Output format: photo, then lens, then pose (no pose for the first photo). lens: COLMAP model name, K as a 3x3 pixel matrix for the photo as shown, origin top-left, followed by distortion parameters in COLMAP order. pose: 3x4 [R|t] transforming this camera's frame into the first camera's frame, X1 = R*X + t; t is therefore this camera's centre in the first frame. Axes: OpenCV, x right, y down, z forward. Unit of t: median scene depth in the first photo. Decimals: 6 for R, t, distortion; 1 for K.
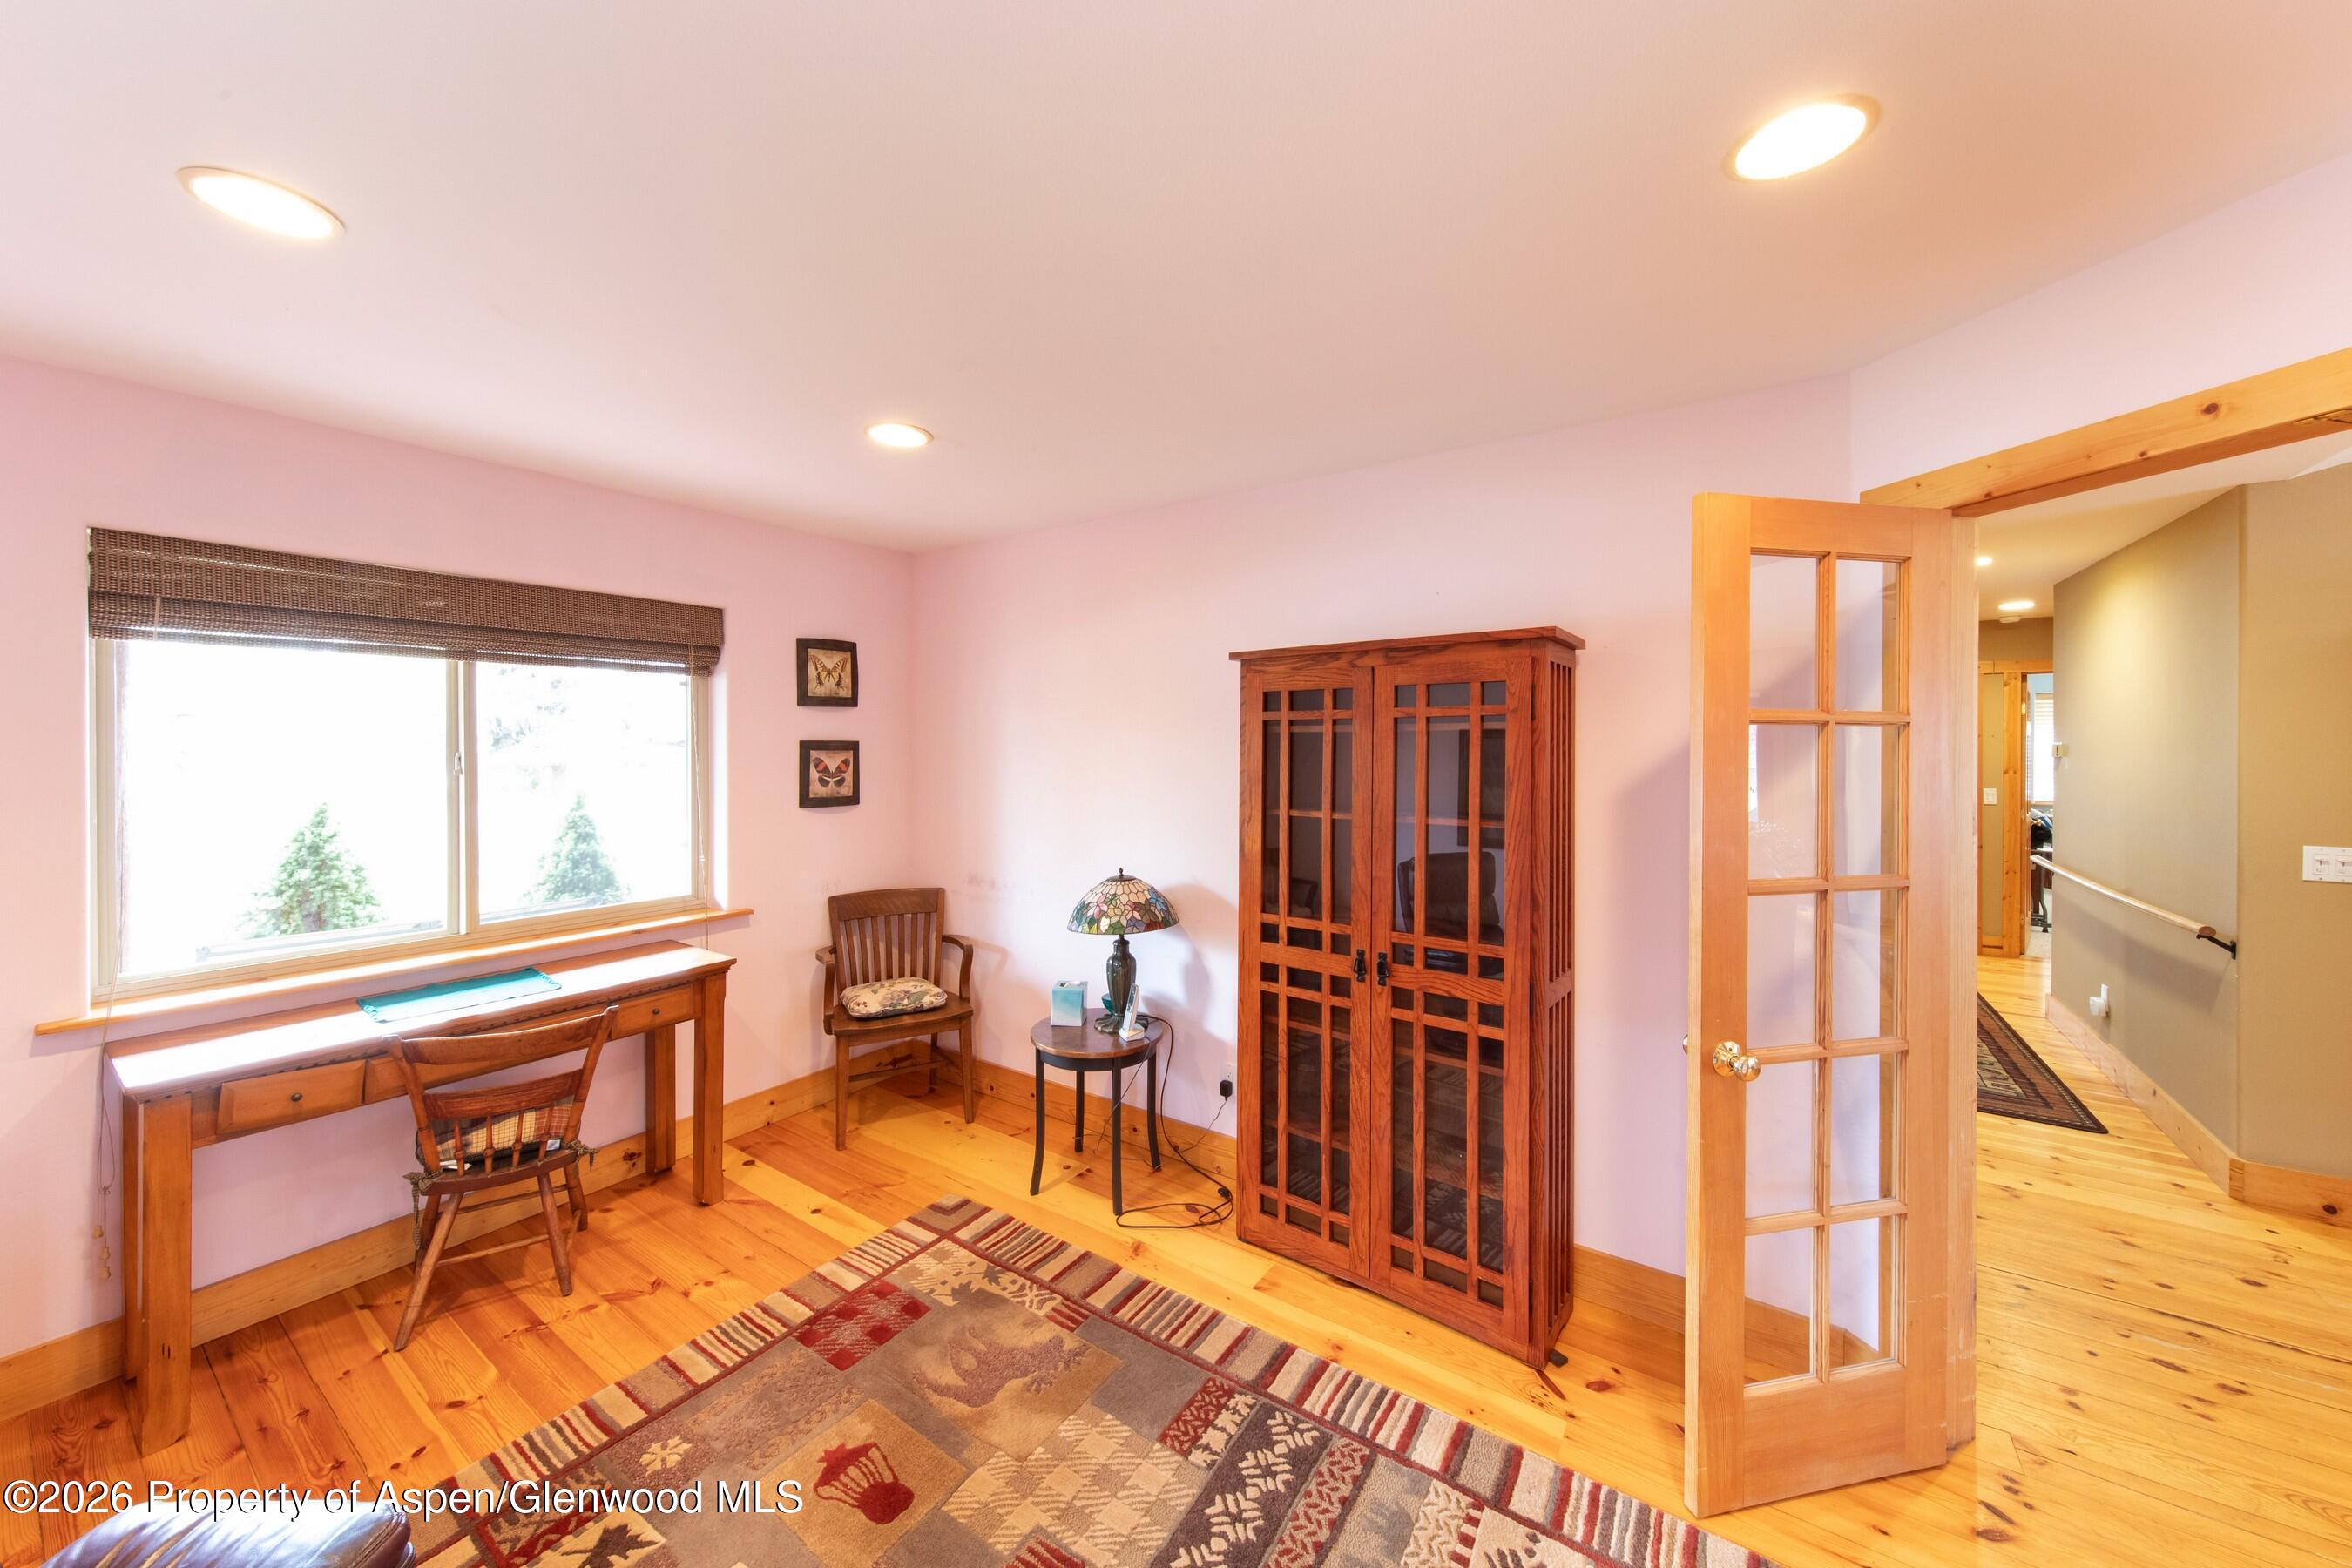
lens RADIAL K [[860.2, 0, 1179.2], [0, 860.2, 759.2], [0, 0, 1]] dist [0.001761, -0.000040]
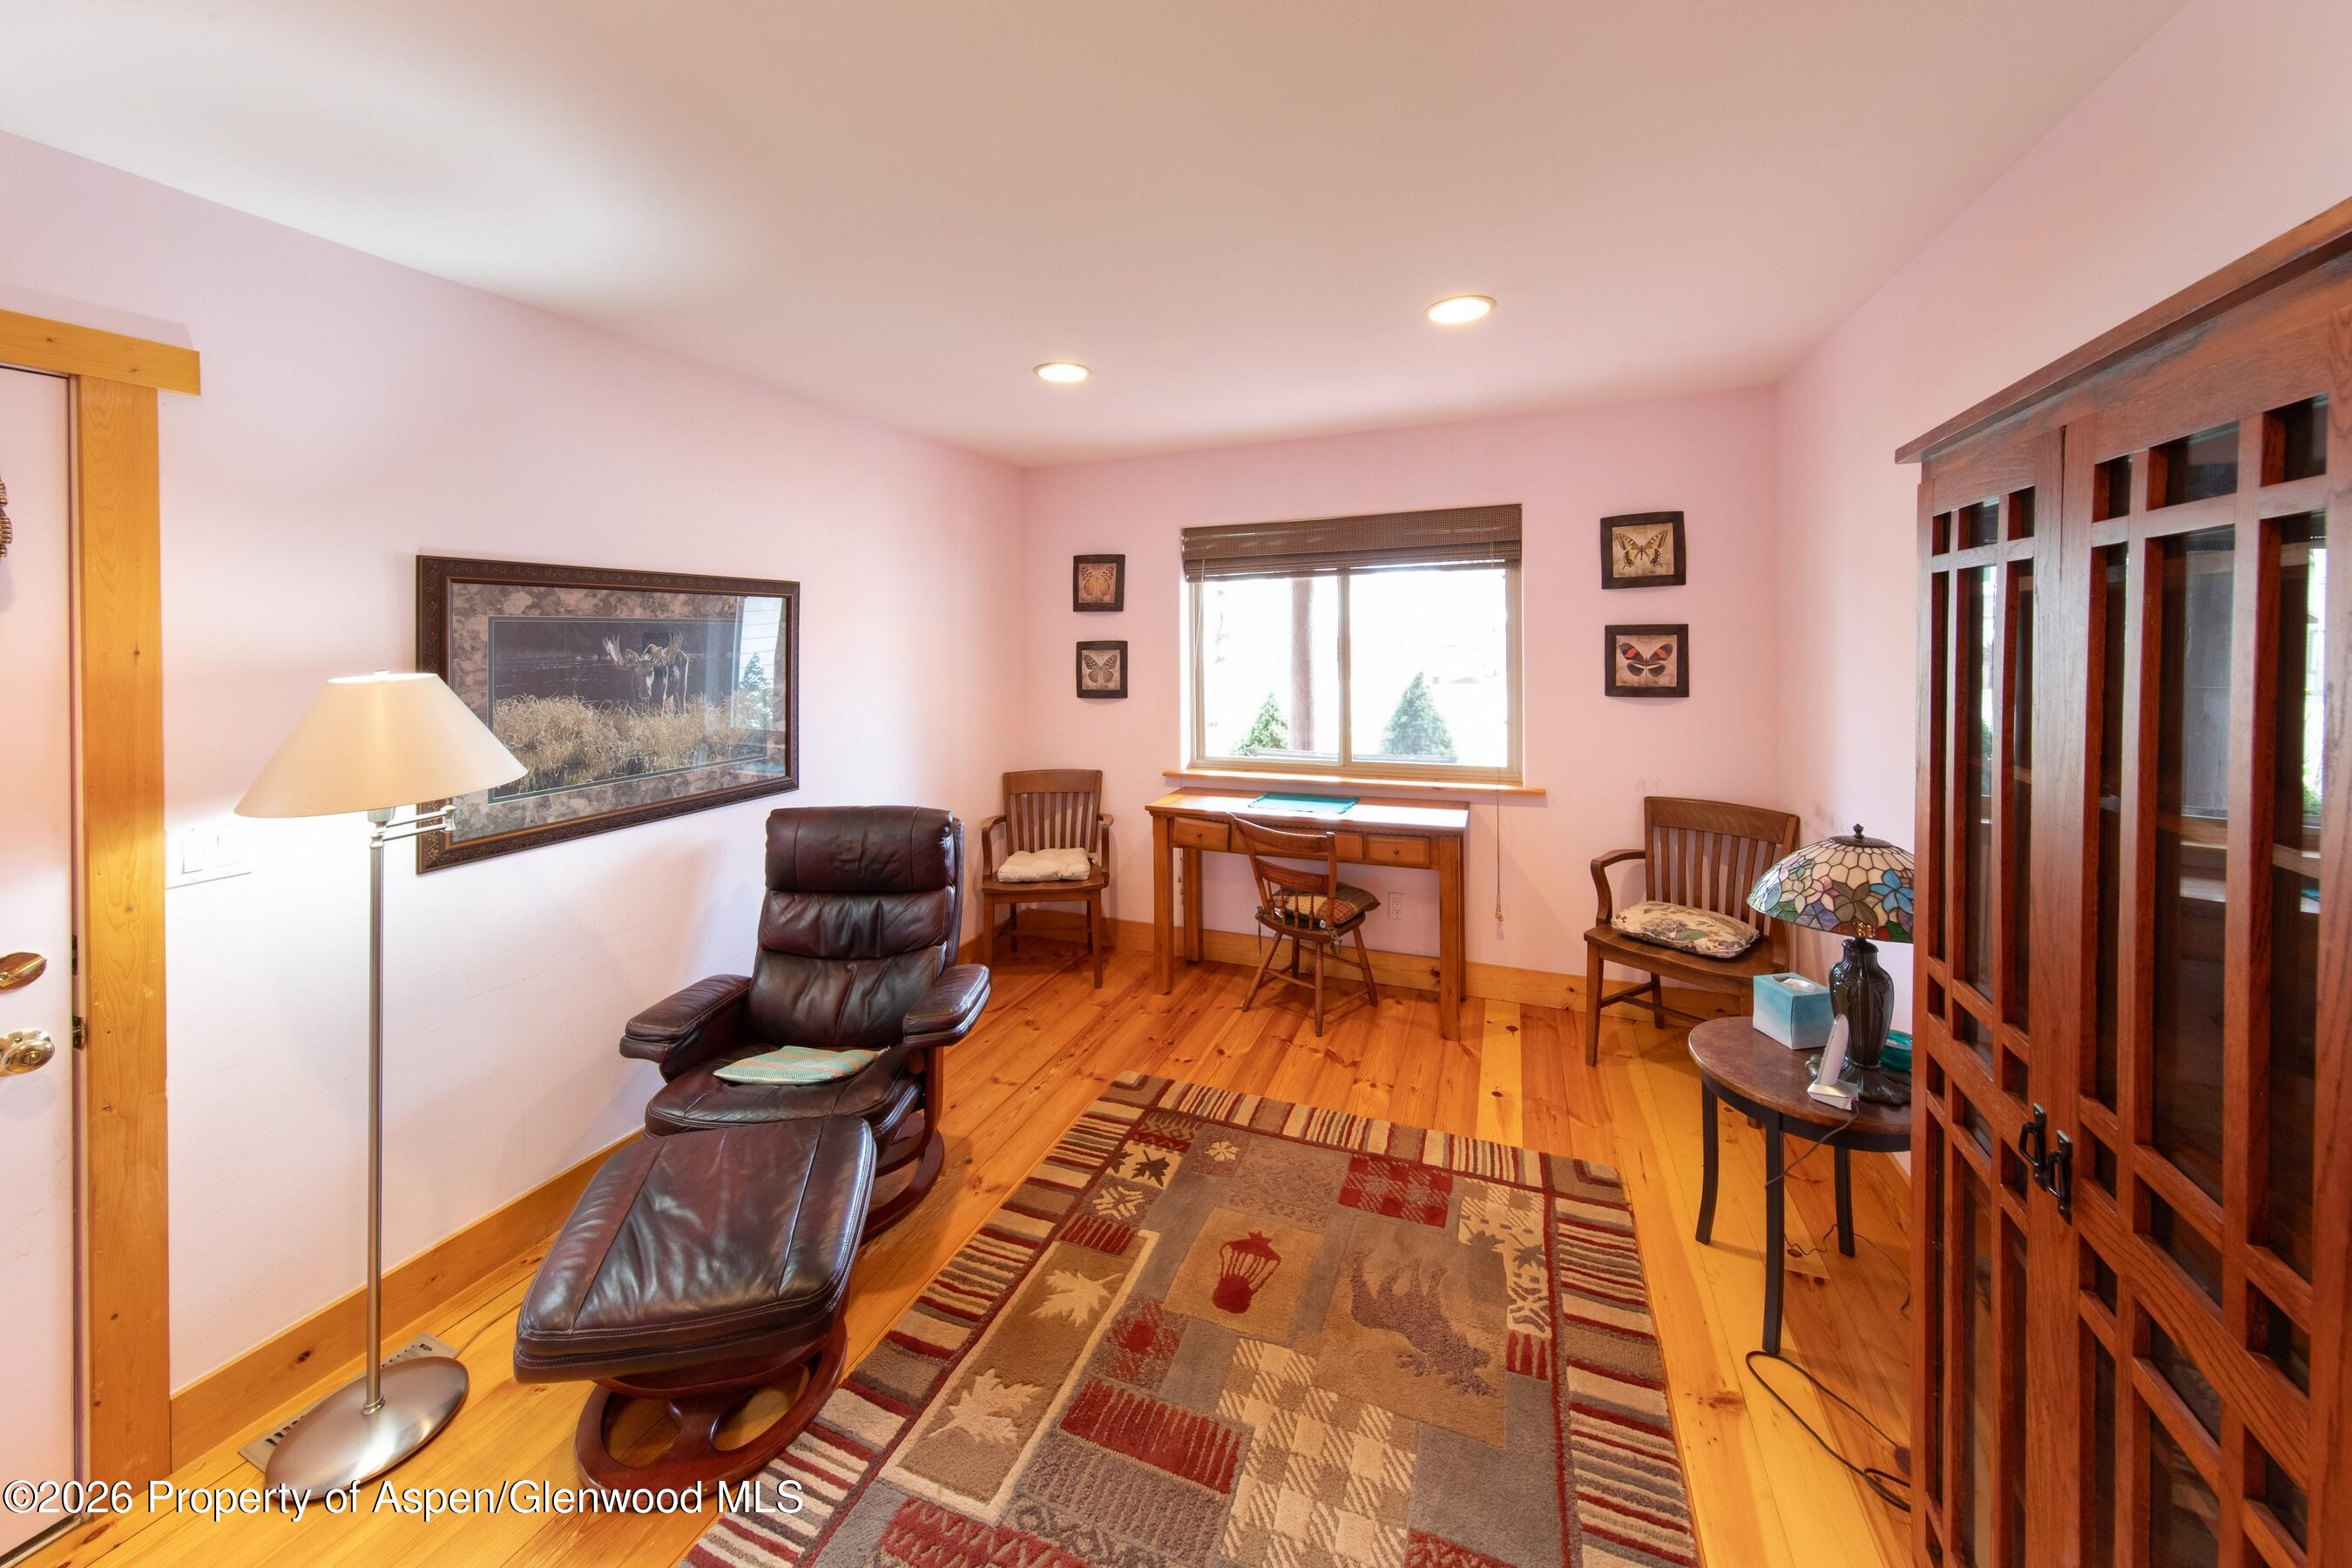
lens RADIAL K [[819.0, 0, 1173.4], [0, 819.0, 644.3], [0, 0, 1]] dist [-0.000436, -0.000208]
pose [[0.200620, 0.003461, -0.979663, 0.467159], [-0.000051, 0.999994, 0.003522, -0.005191], [0.979669, -0.000657, 0.200619, 0.464151]]
